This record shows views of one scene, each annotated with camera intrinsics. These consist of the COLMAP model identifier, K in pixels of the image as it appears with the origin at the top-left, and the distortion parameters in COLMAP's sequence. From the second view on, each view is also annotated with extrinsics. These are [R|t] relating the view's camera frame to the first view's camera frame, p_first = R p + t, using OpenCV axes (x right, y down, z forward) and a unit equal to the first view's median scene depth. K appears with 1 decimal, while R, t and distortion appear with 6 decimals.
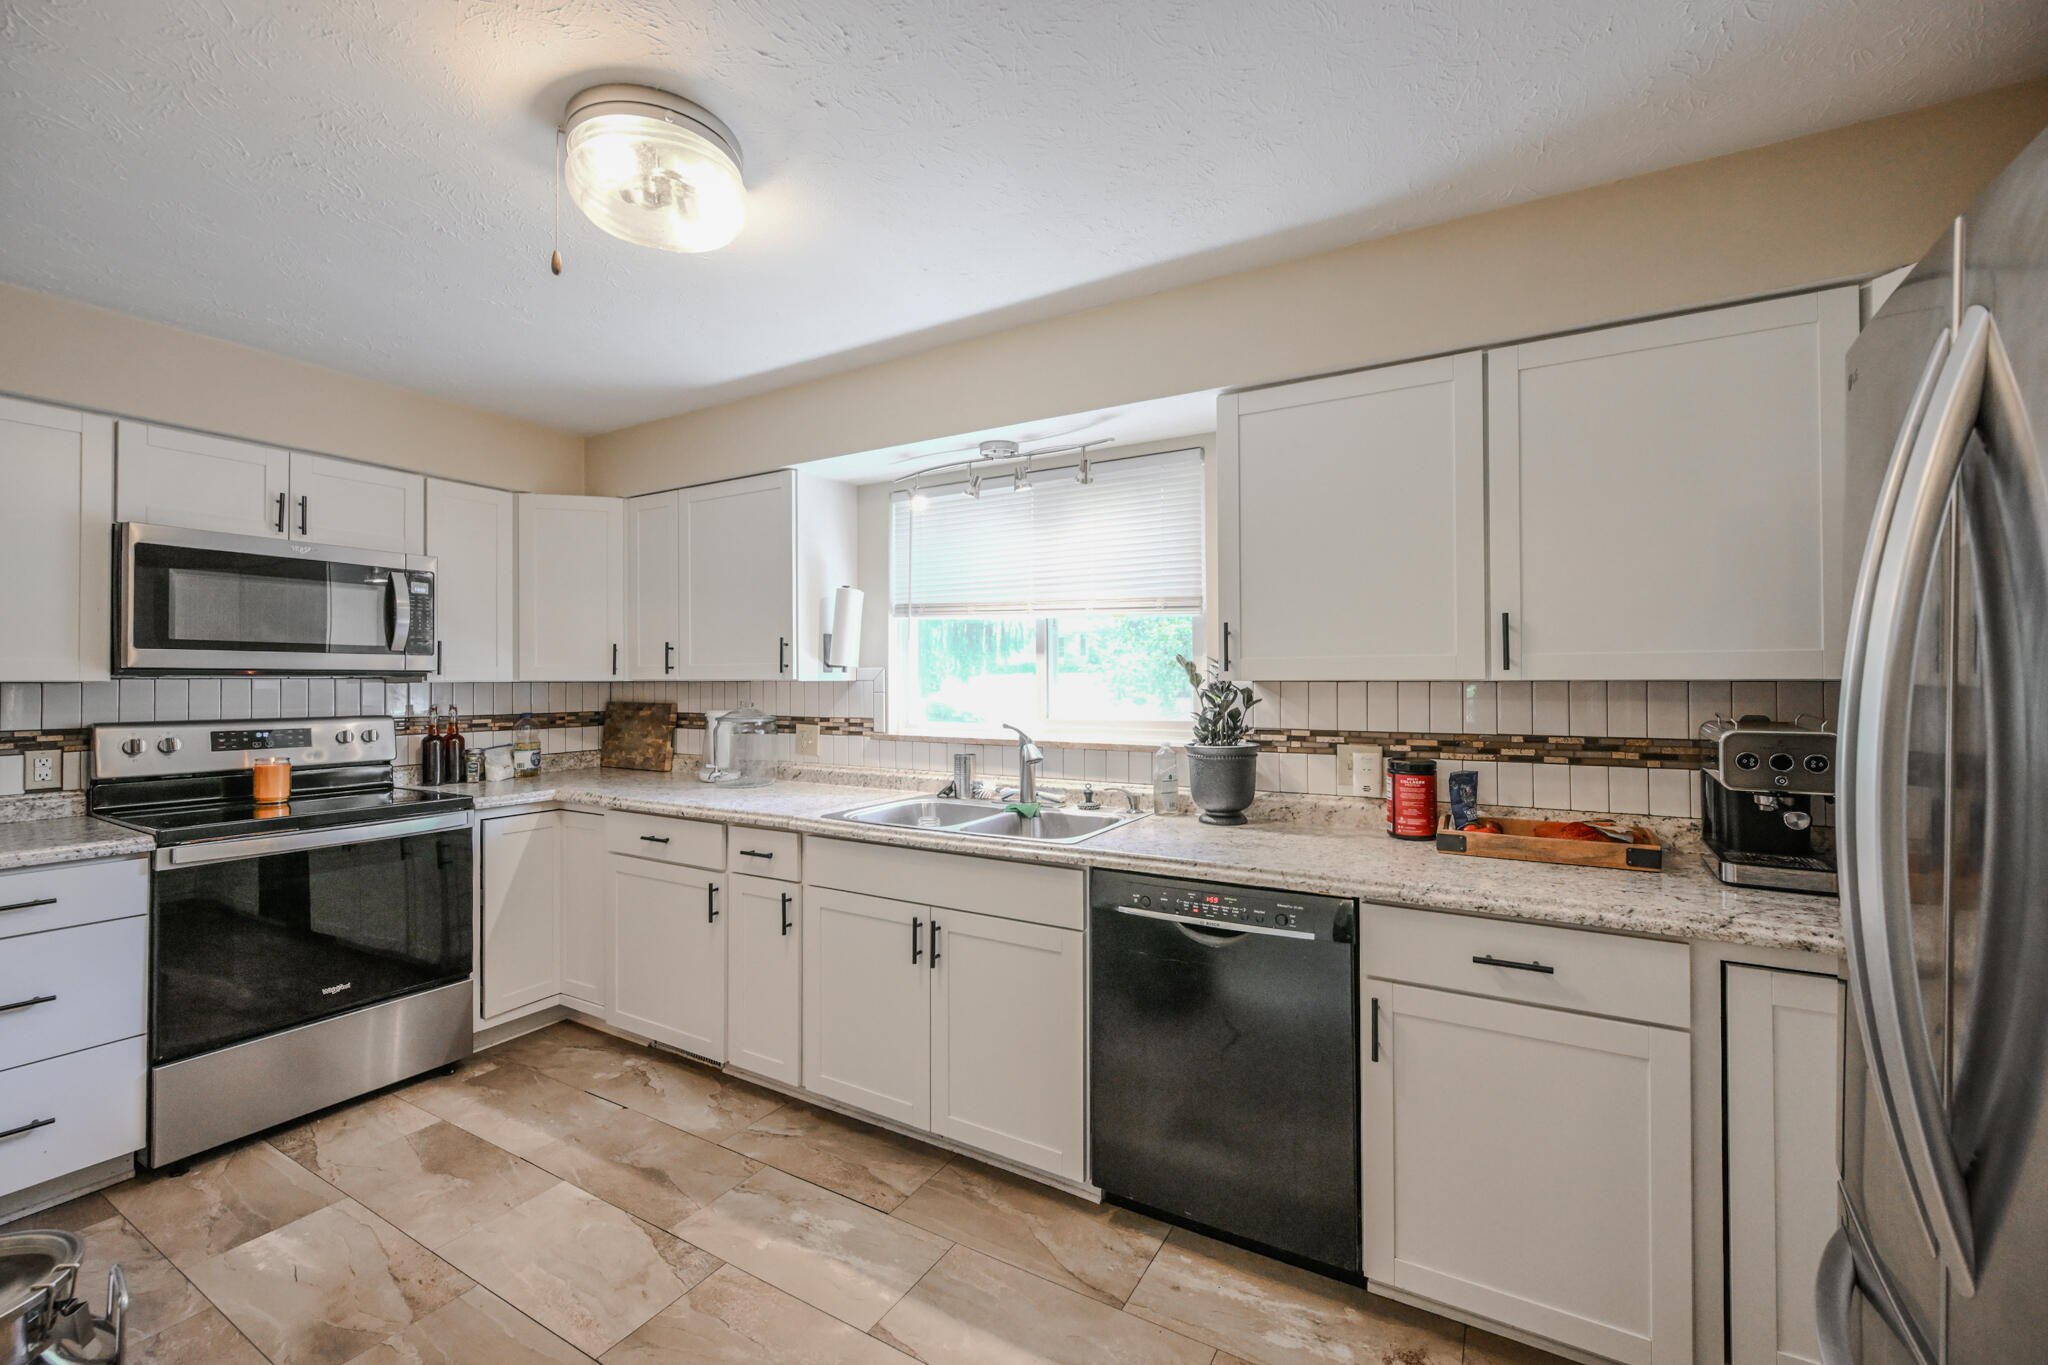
lens RADIAL K [[819.2, 0, 1099.9], [0, 819.2, 657.4], [0, 0, 1]] dist [-0.000281, 0.000513]
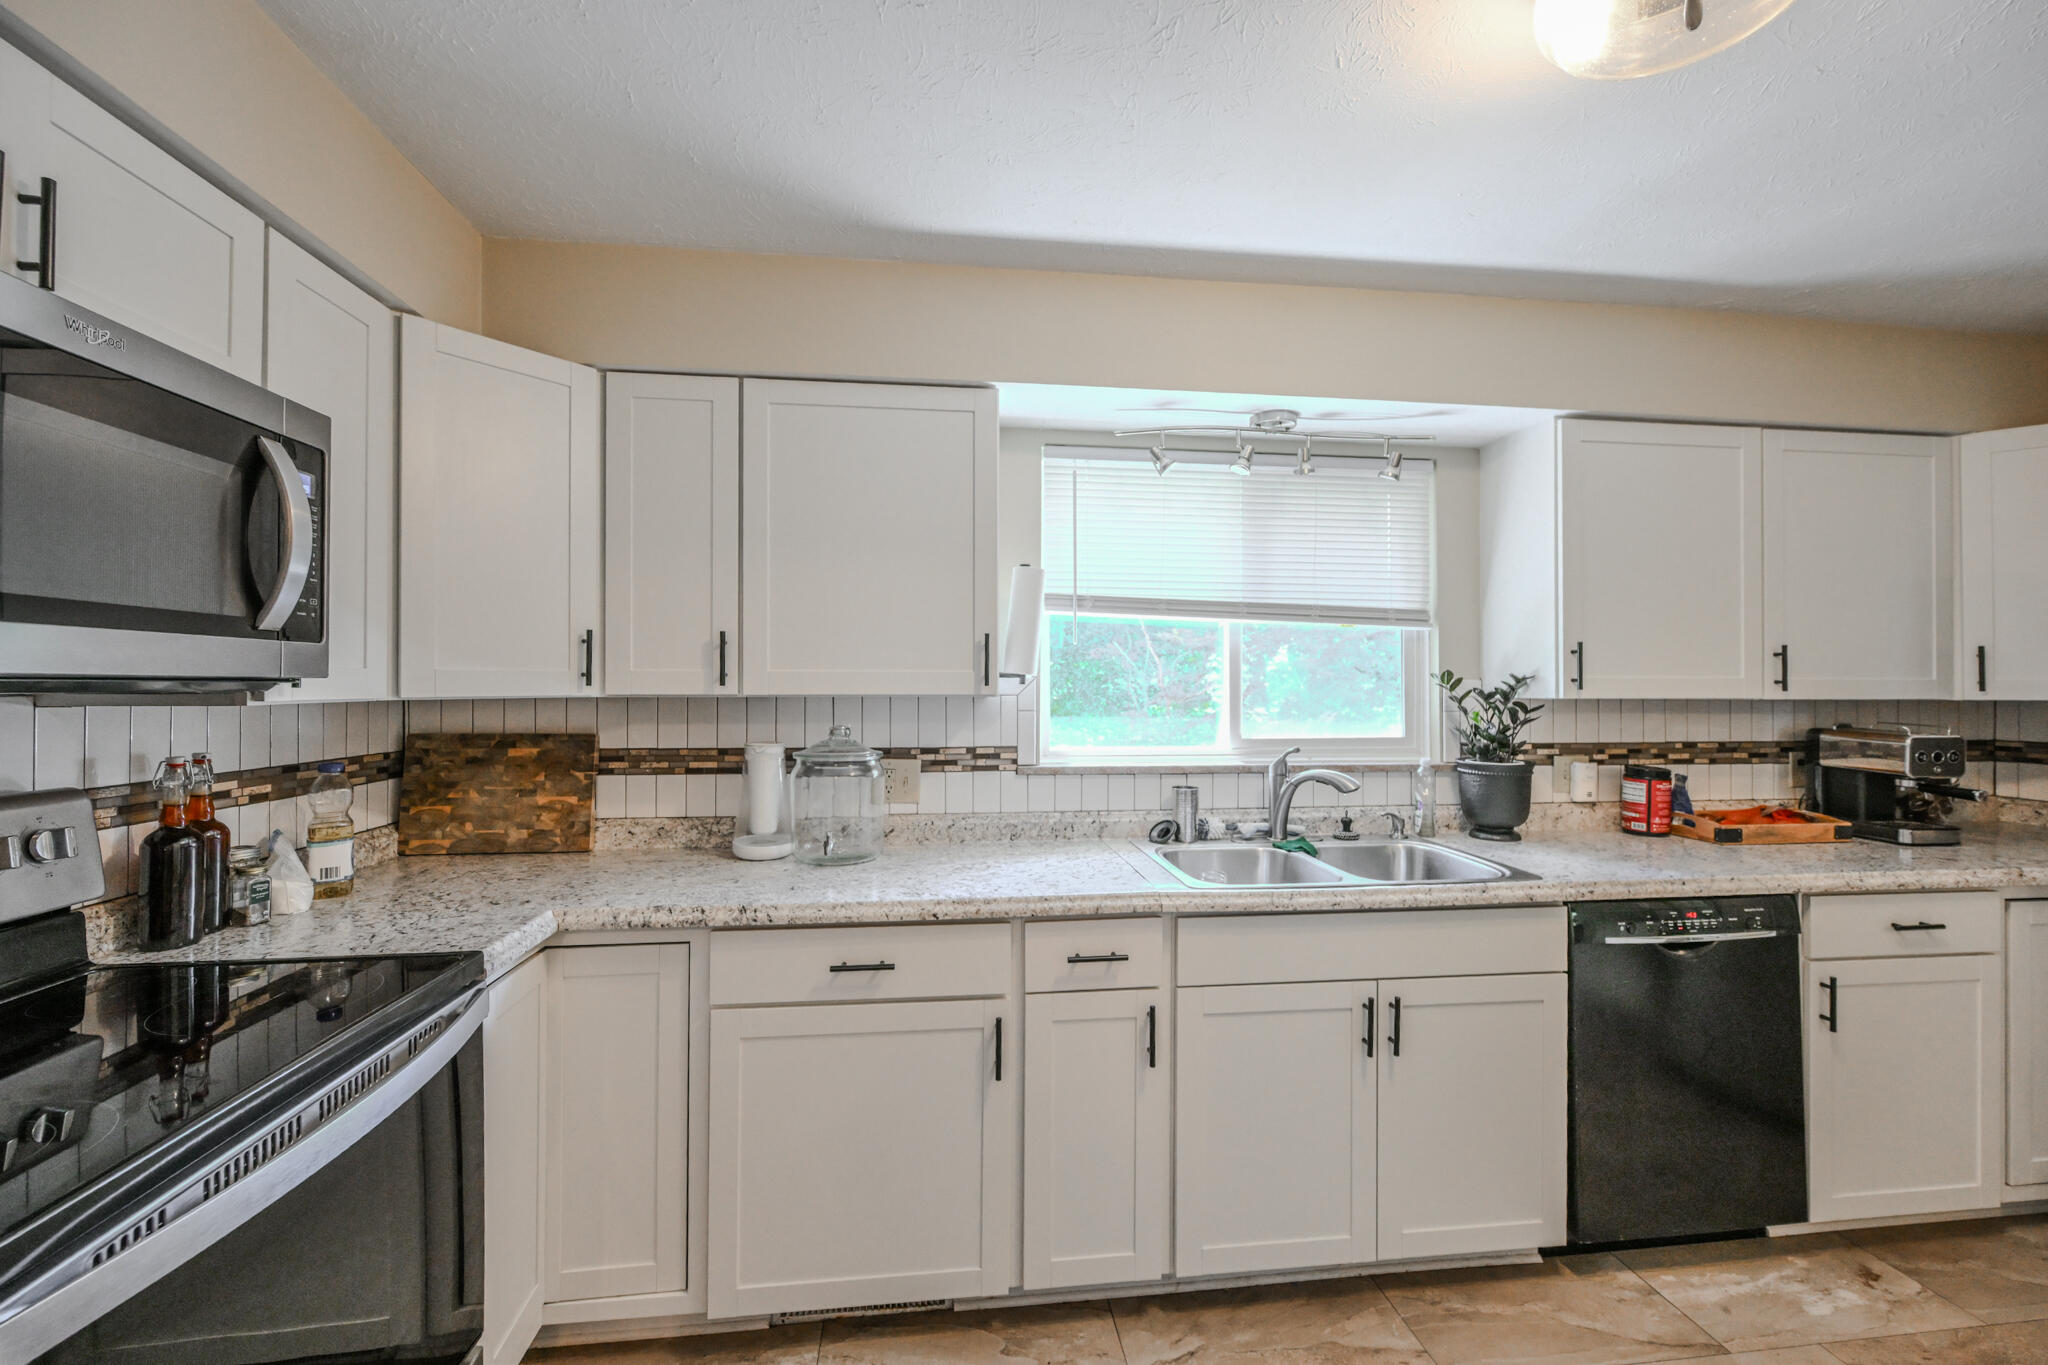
lens RADIAL K [[819.2, 0, 937.7], [0, 819.2, 667.6], [0, 0, 1]] dist [-0.000281, 0.000513]
pose [[0.816957, 0.016887, 0.576451, -0.996904], [-0.020776, 0.999784, 0.000156, 0.005480], [-0.576324, -0.012103, 0.817132, 0.577494]]
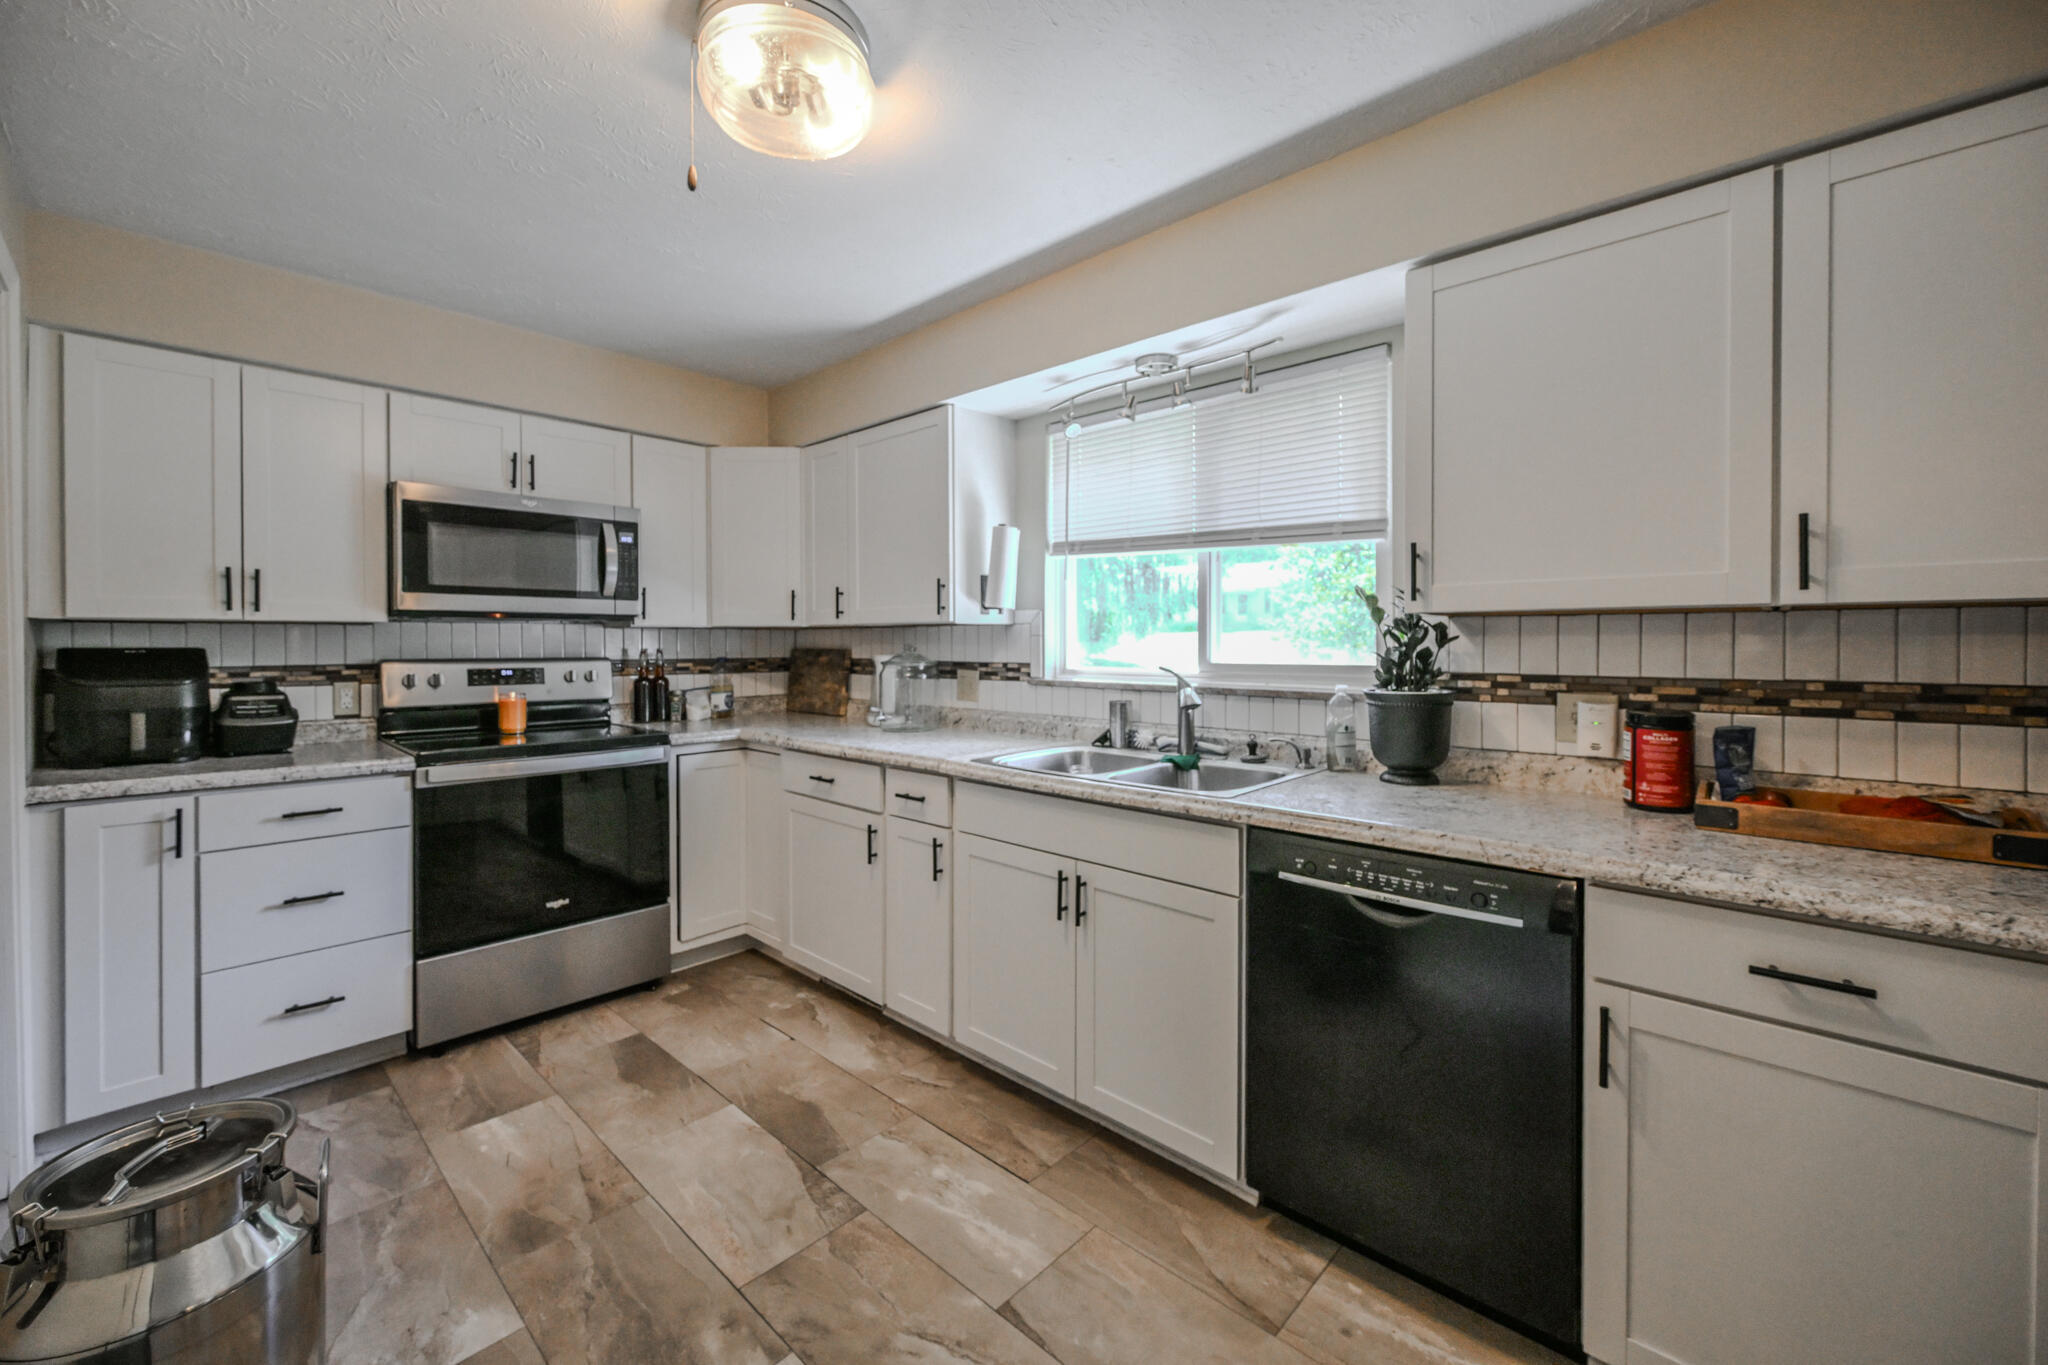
lens RADIAL K [[819.2, 0, 1122.2], [0, 819.2, 646.6], [0, 0, 1]] dist [-0.000281, 0.000513]
pose [[0.978292, 0.005846, -0.207150, 0.033606], [-0.000727, 0.999693, 0.024778, 0.039727], [0.207231, -0.024089, 0.977995, 0.110577]]
